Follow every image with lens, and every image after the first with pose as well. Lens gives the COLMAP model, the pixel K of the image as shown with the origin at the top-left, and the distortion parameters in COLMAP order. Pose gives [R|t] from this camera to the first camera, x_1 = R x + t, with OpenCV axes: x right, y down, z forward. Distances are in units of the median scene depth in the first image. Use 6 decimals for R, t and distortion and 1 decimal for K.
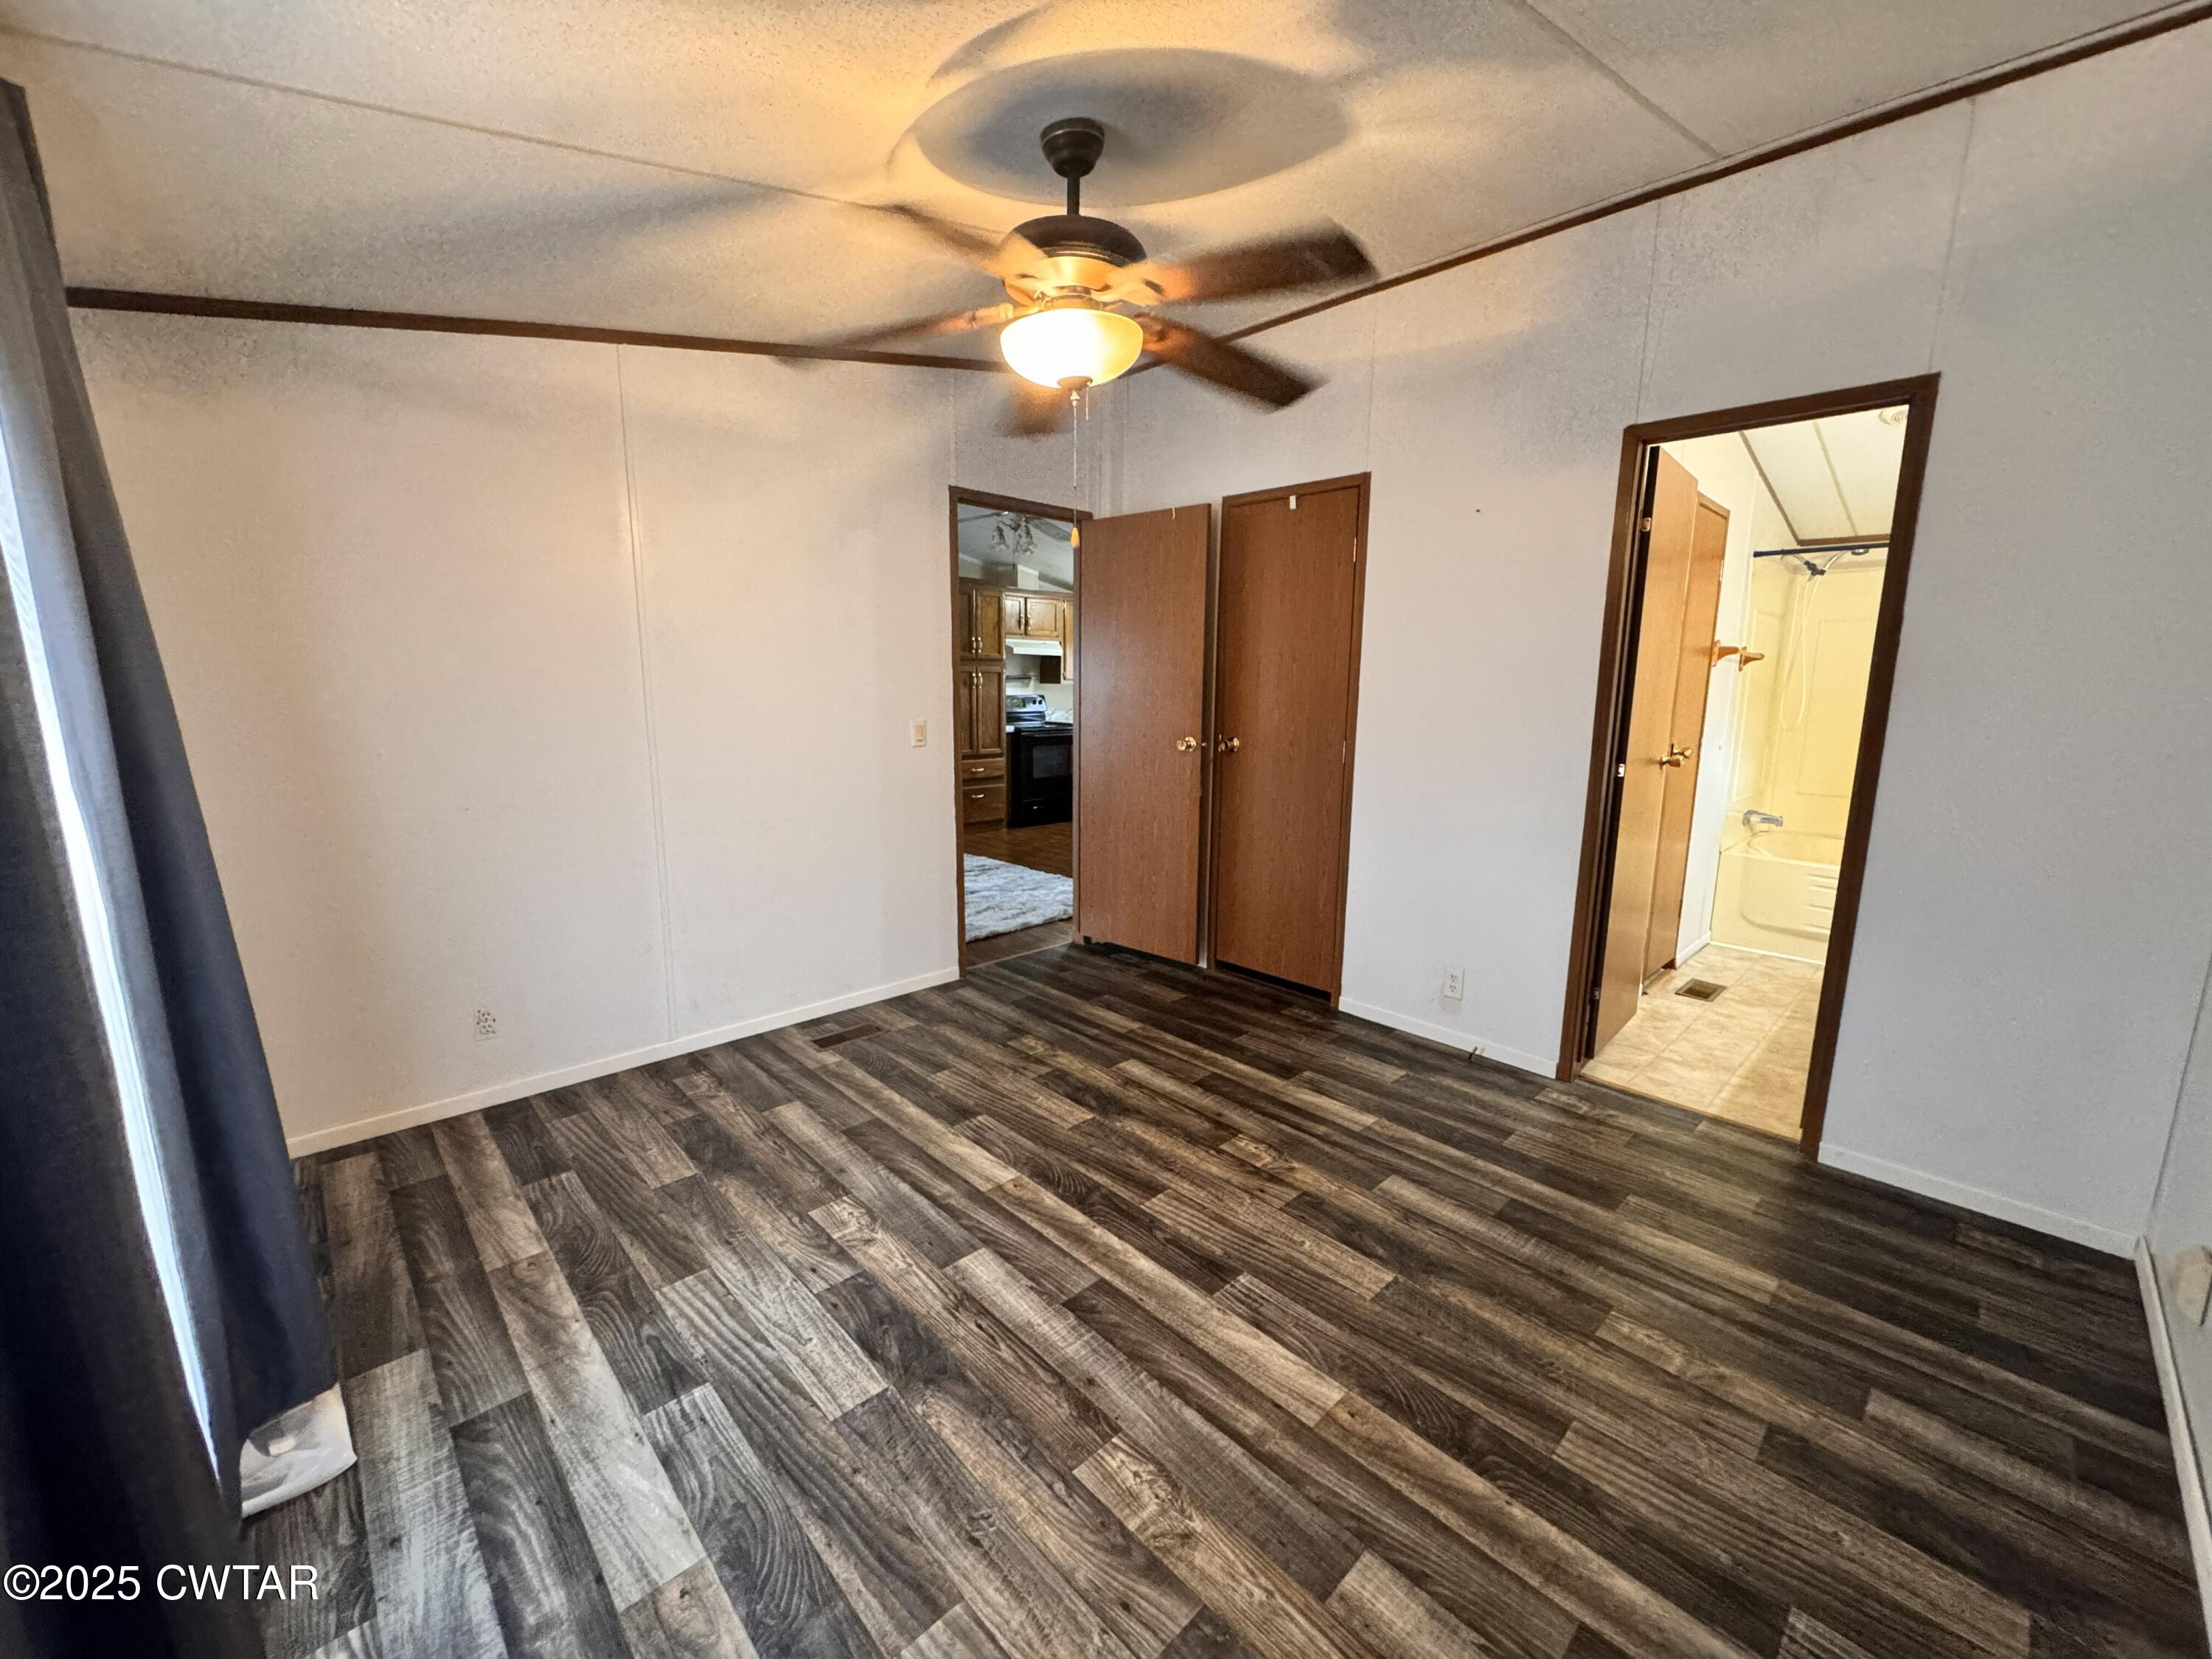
lens RADIAL K [[878.0, 0, 1103.1], [0, 878.0, 837.3], [0, 0, 1]] dist [-0.004669, 0.000145]
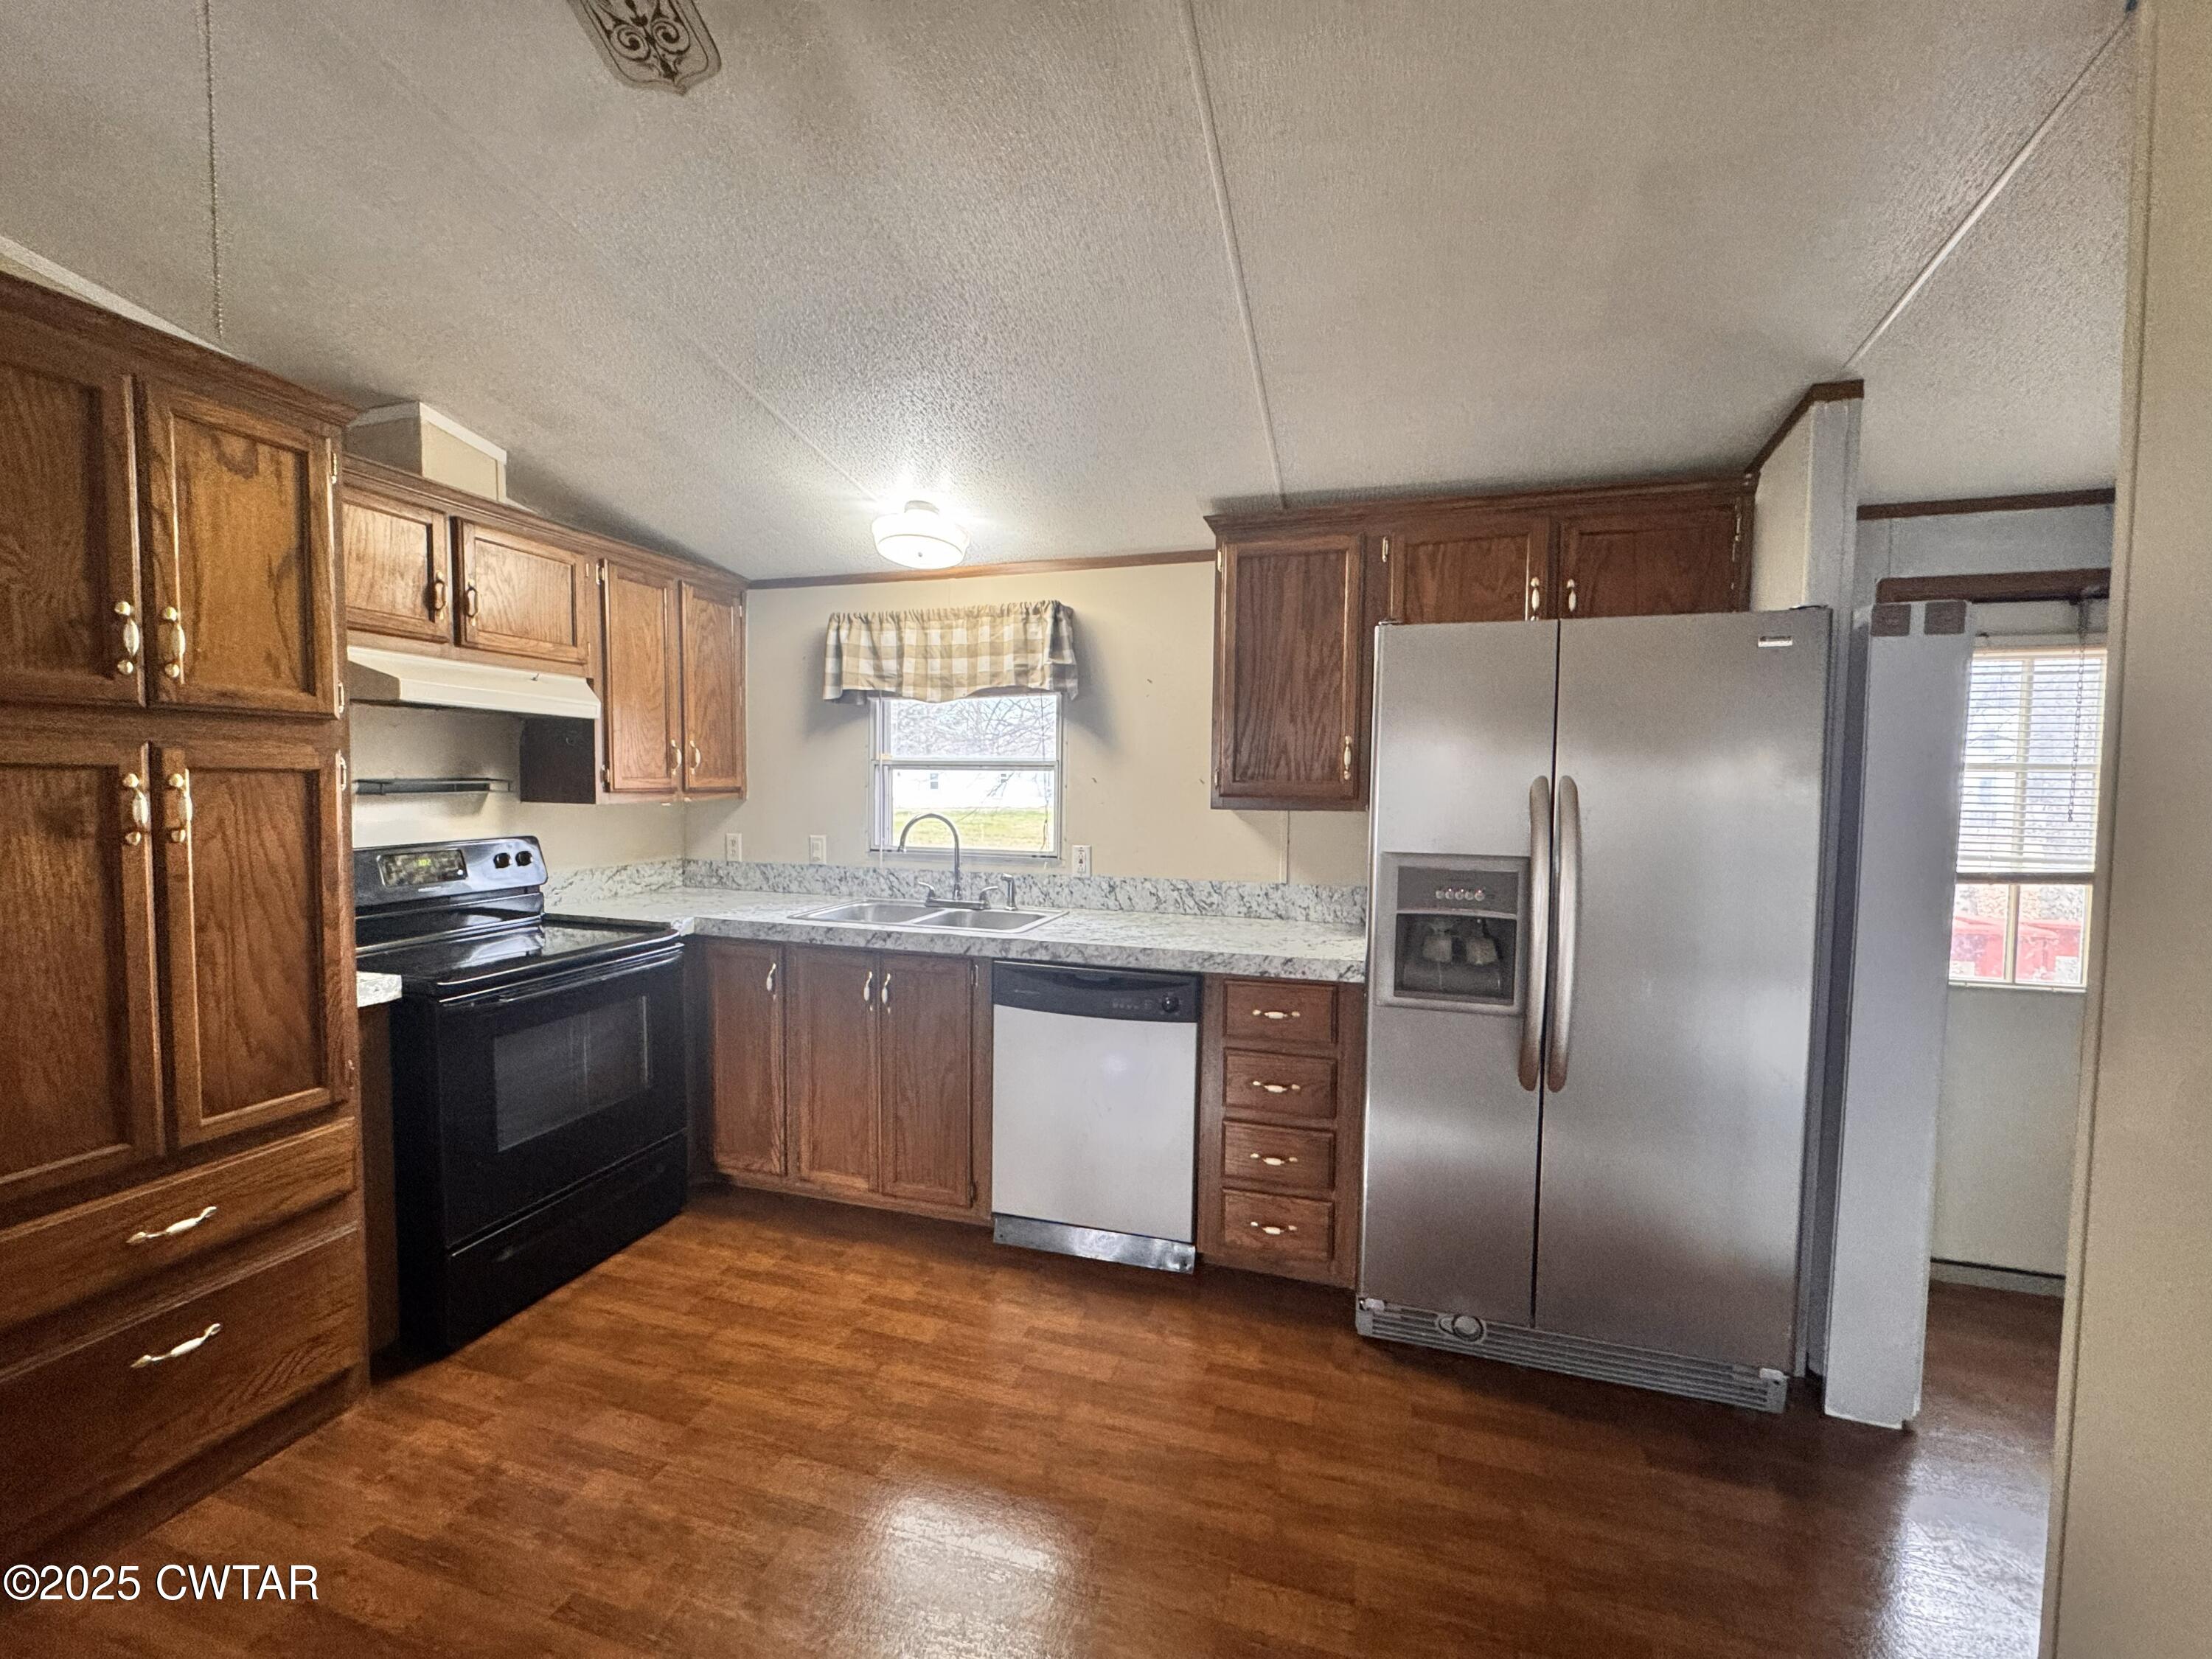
lens RADIAL K [[878.0, 0, 1101.1], [0, 878.0, 828.4], [0, 0, 1]] dist [-0.004669, 0.000145]
pose [[0.875893, -0.030132, 0.481563, -0.043623], [0.085824, 0.991862, -0.094040, -0.126491], [-0.474811, 0.123699, 0.871351, 0.668649]]
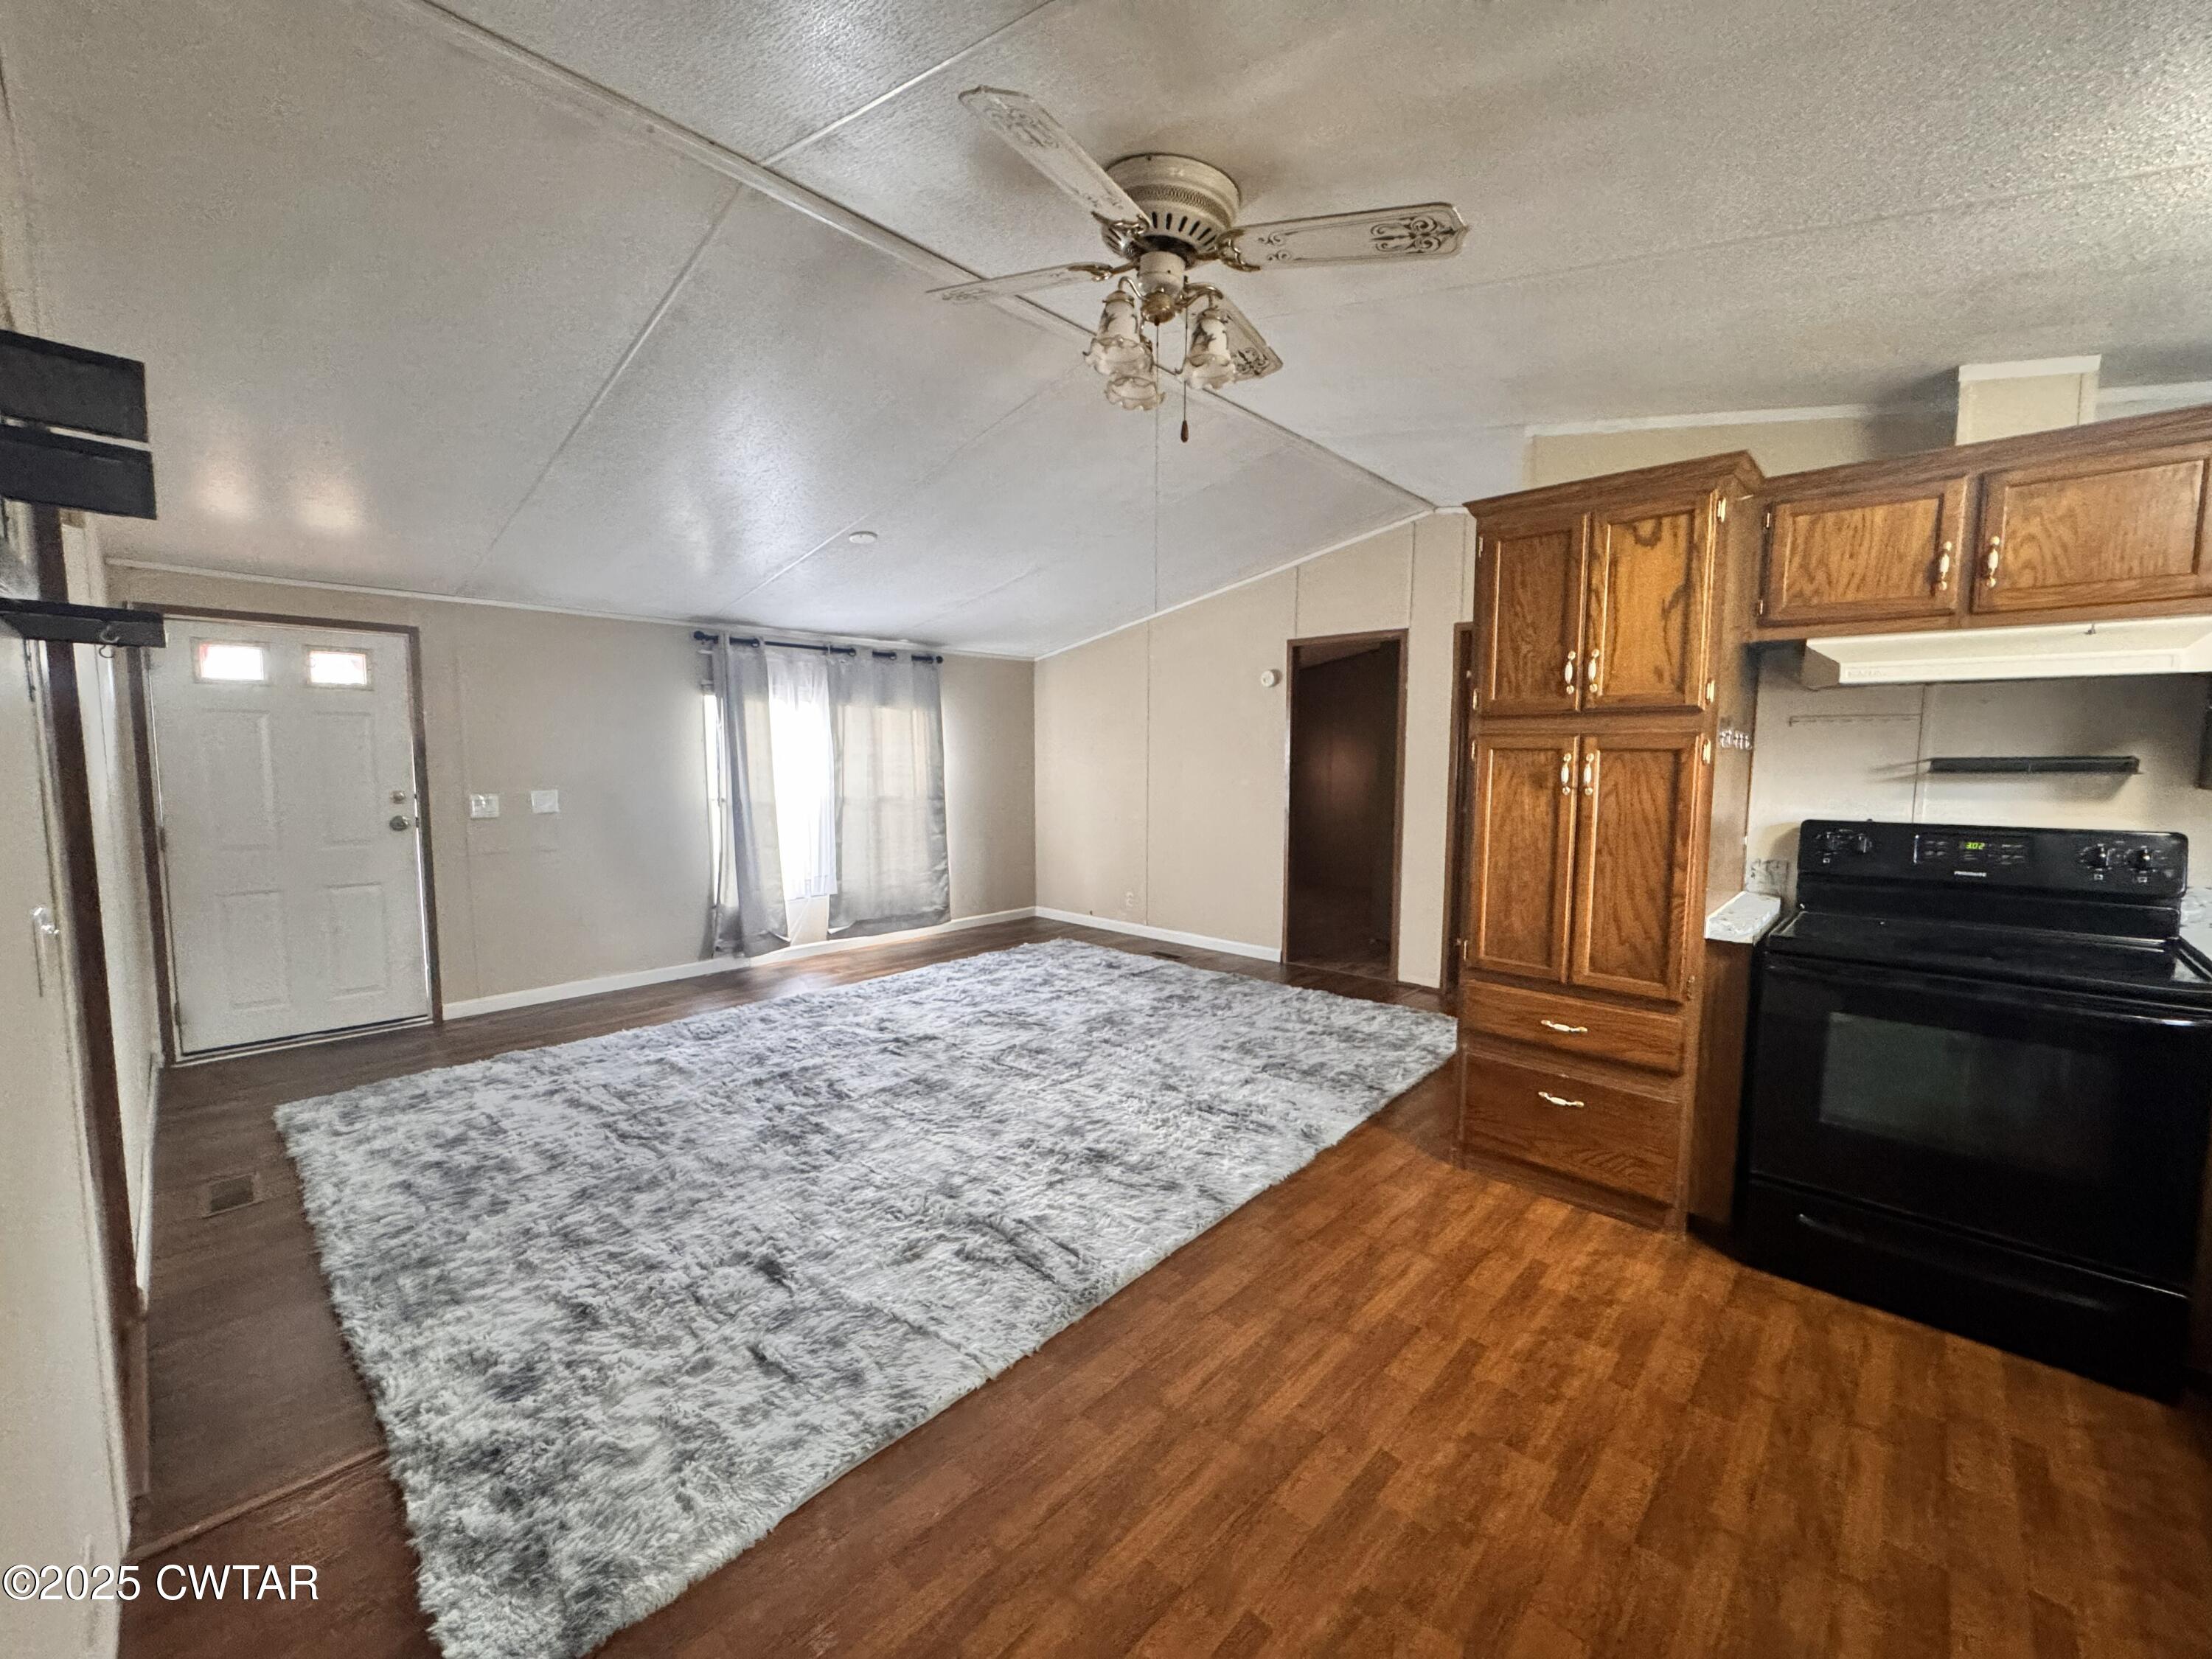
lens RADIAL K [[878.0, 0, 1112.1], [0, 878.0, 828.9], [0, 0, 1]] dist [-0.004669, 0.000145]
pose [[0.050318, 0.072161, -0.996123, 0.182512], [-0.177065, 0.982231, 0.062210, -0.137357], [0.982912, 0.173248, 0.062201, 0.754022]]
